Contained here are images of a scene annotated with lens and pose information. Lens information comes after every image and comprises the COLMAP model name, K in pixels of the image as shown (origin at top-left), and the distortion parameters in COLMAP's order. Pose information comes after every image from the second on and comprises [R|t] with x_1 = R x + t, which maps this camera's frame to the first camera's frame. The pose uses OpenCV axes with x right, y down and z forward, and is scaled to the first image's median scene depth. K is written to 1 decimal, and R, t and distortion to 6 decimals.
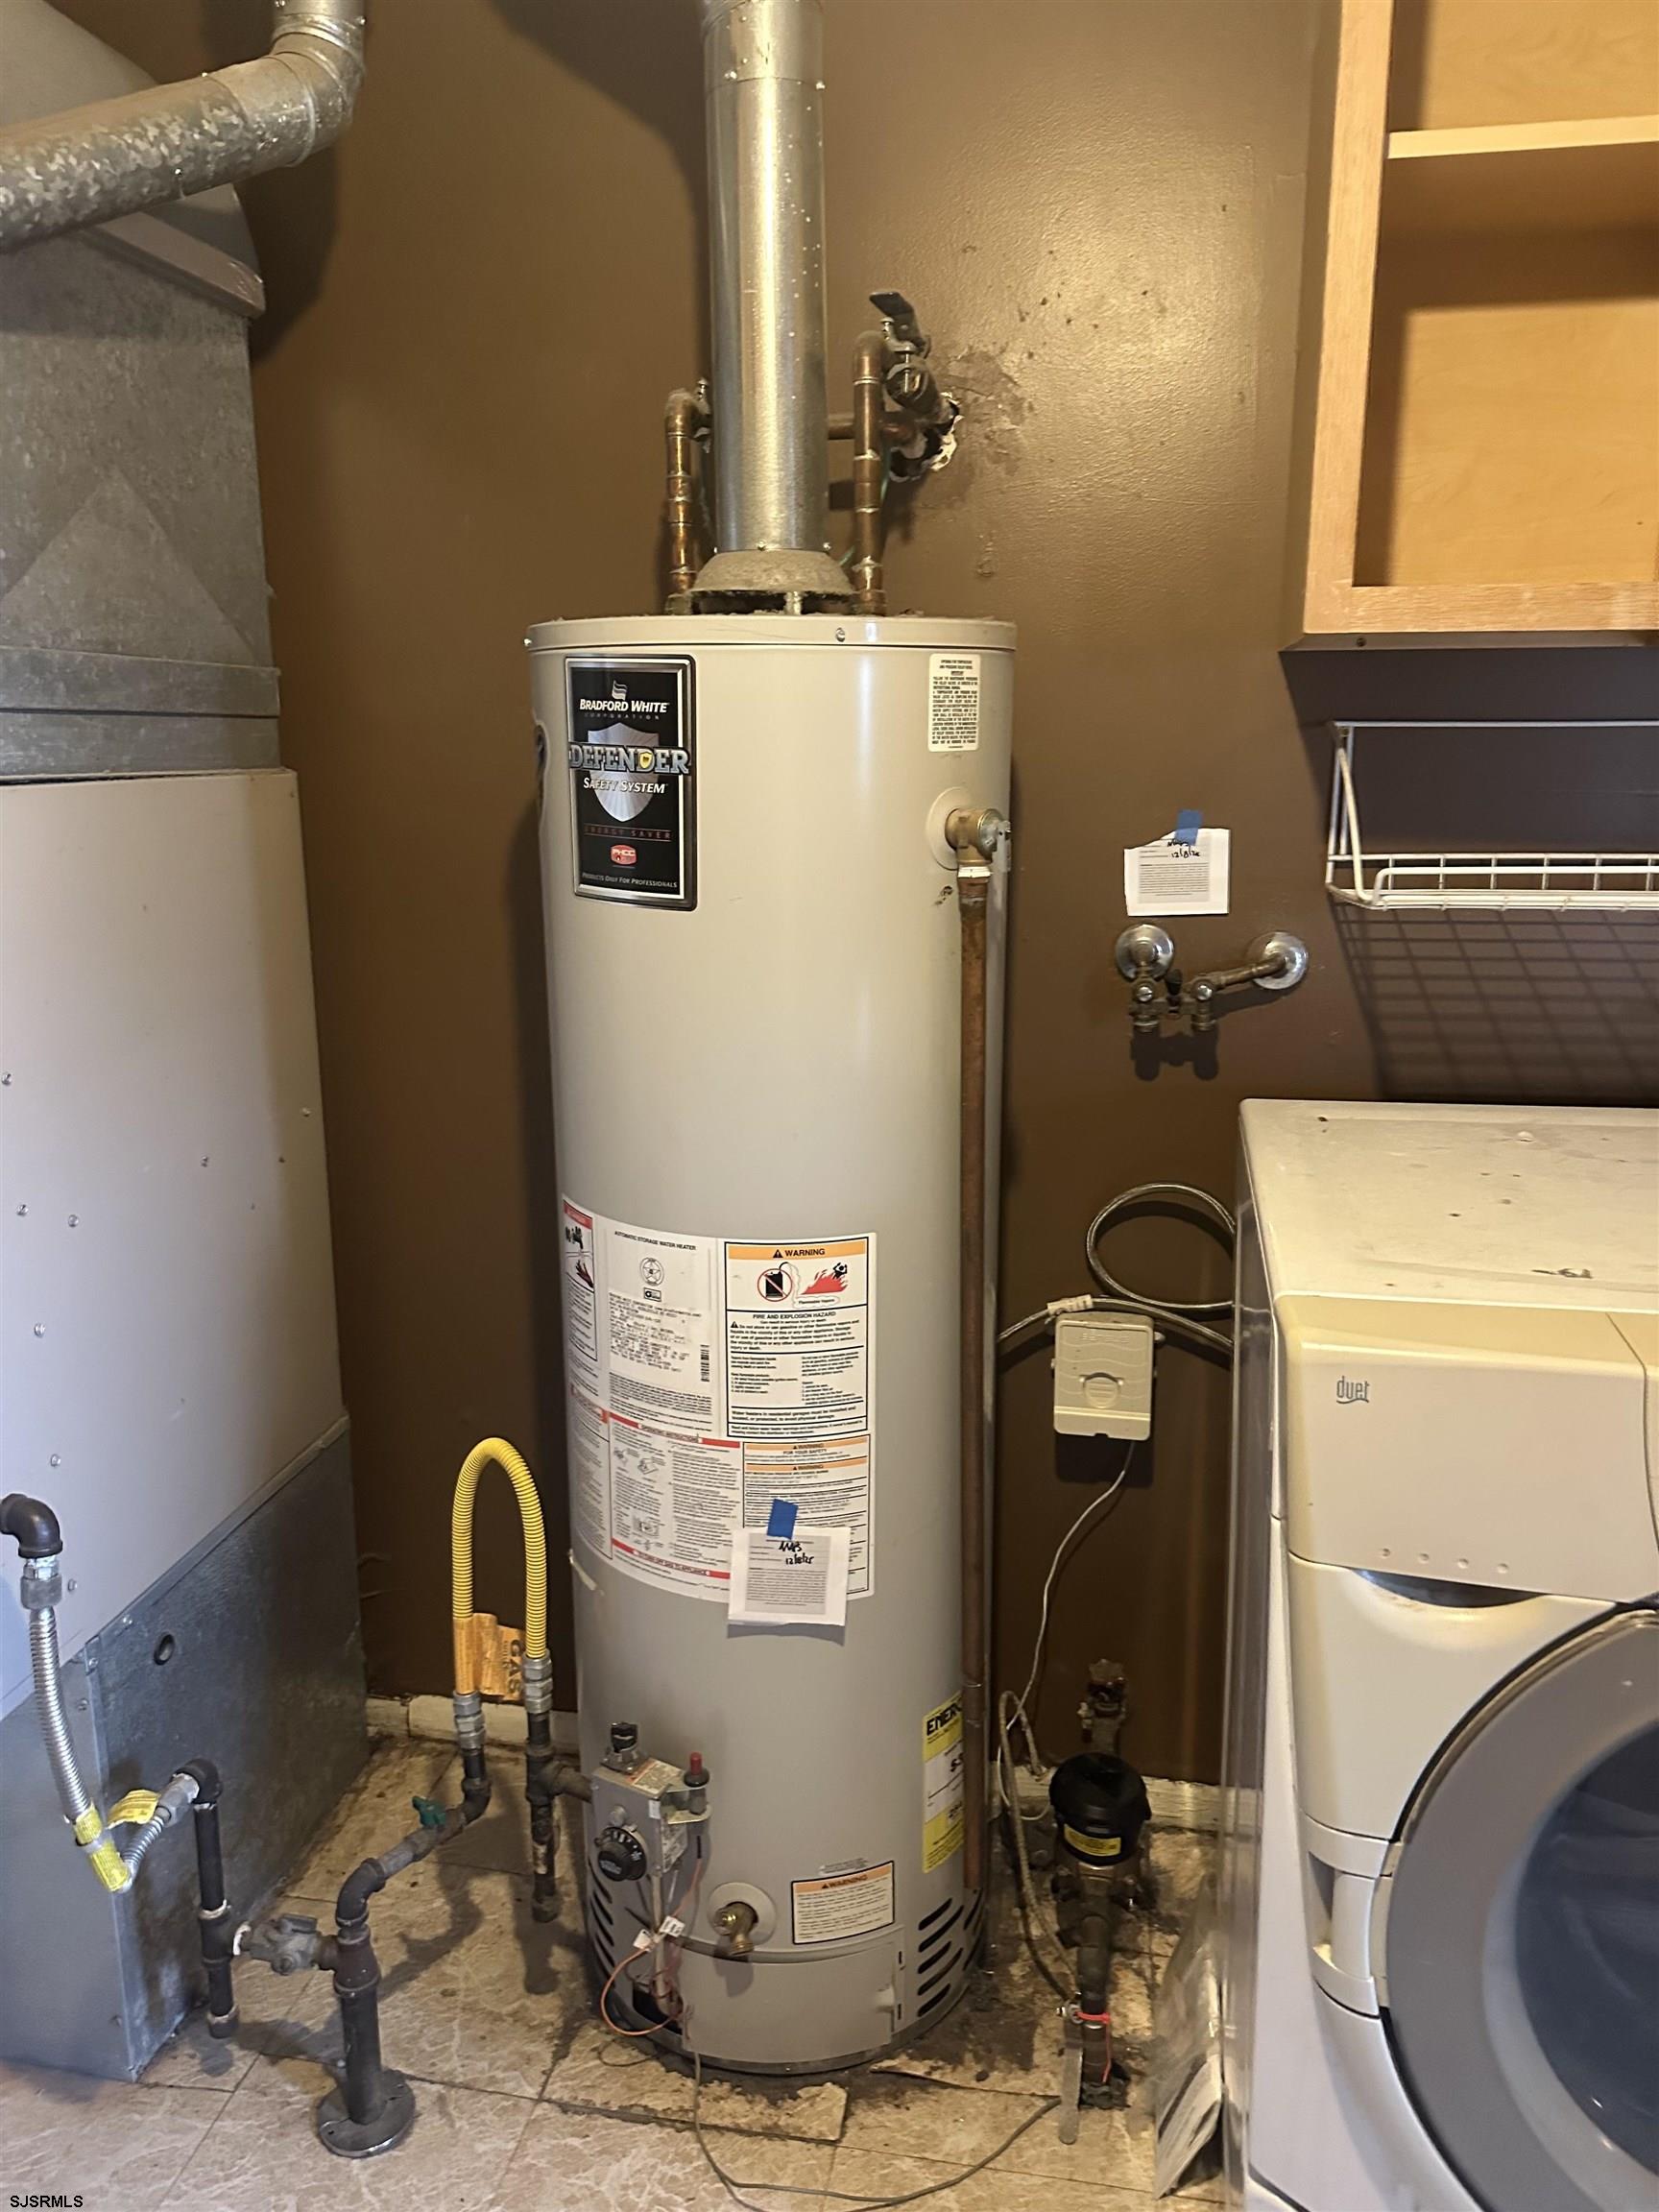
lens RADIAL K [[1565.1, 0, 836.9], [0, 1565.1, 1089.6], [0, 0, 1]] dist [0.037812, -0.042753]
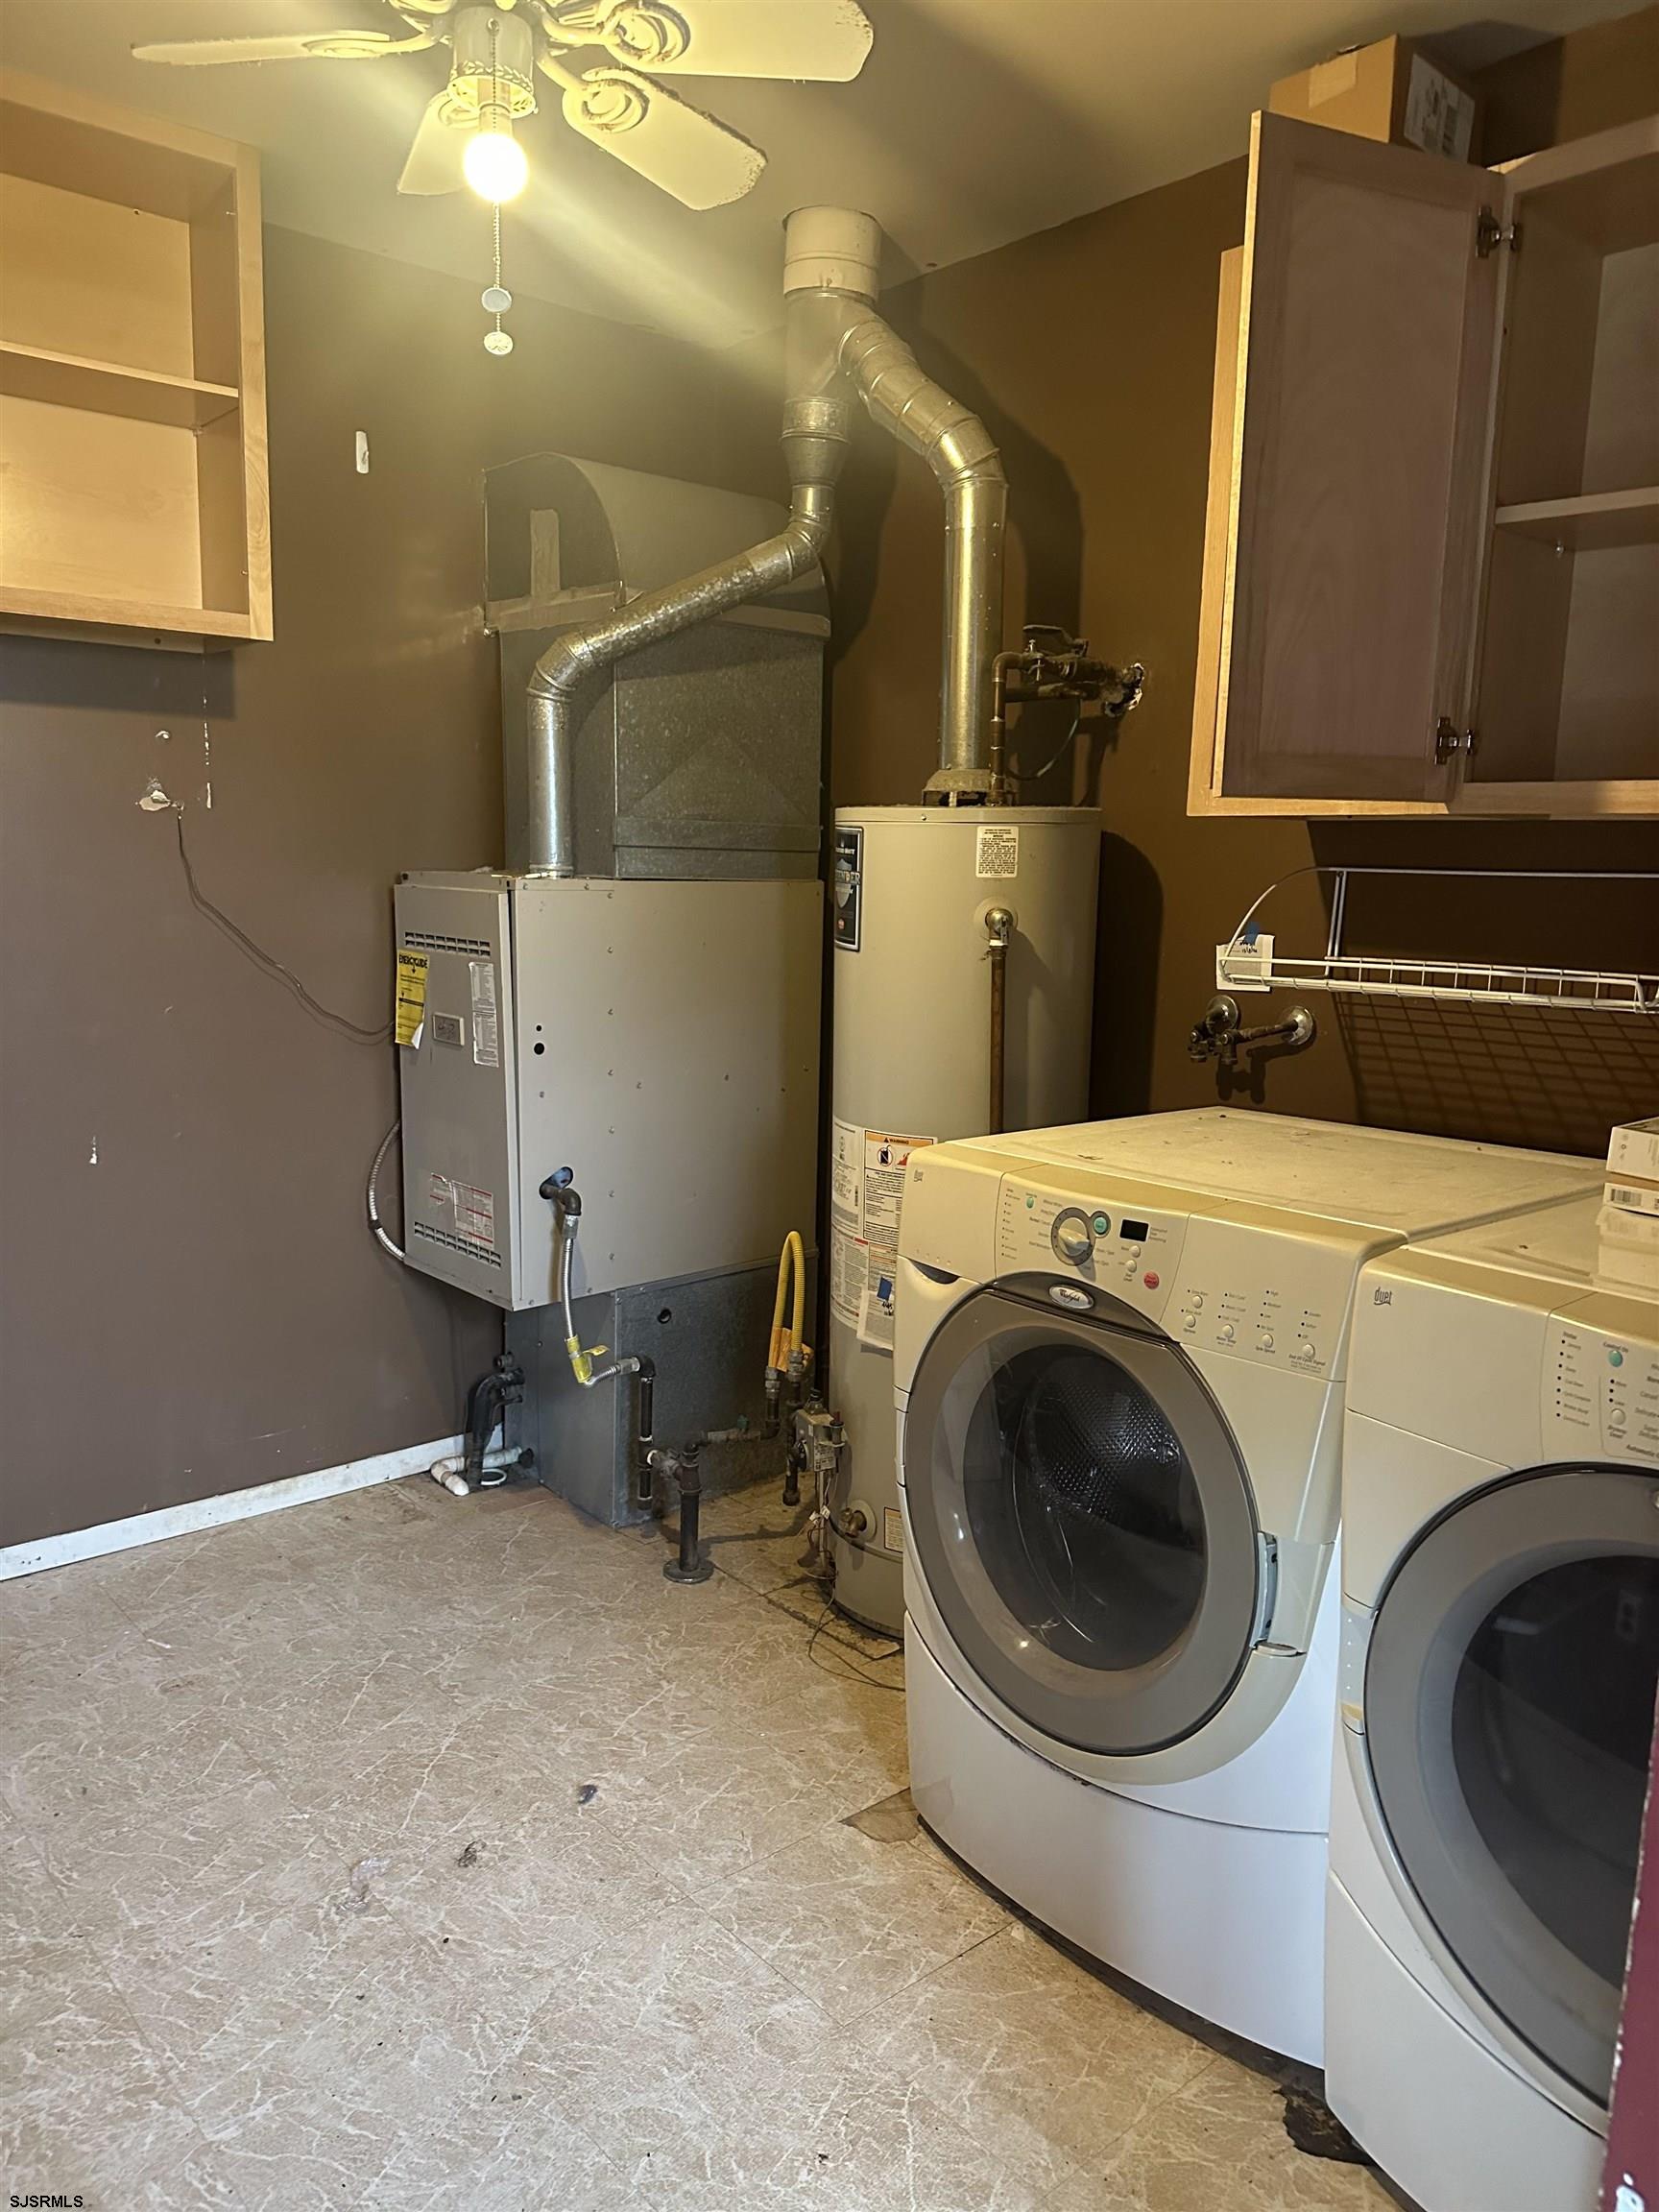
lens RADIAL K [[1590.8, 0, 905.5], [0, 1590.8, 1114.0], [0, 0, 1]] dist [0.117398, -0.000919]
pose [[0.798460, 0.117012, -0.590568, 1.013904], [-0.155701, 0.987693, -0.014815, 0.091147], [0.581566, 0.103781, 0.806852, -0.486486]]
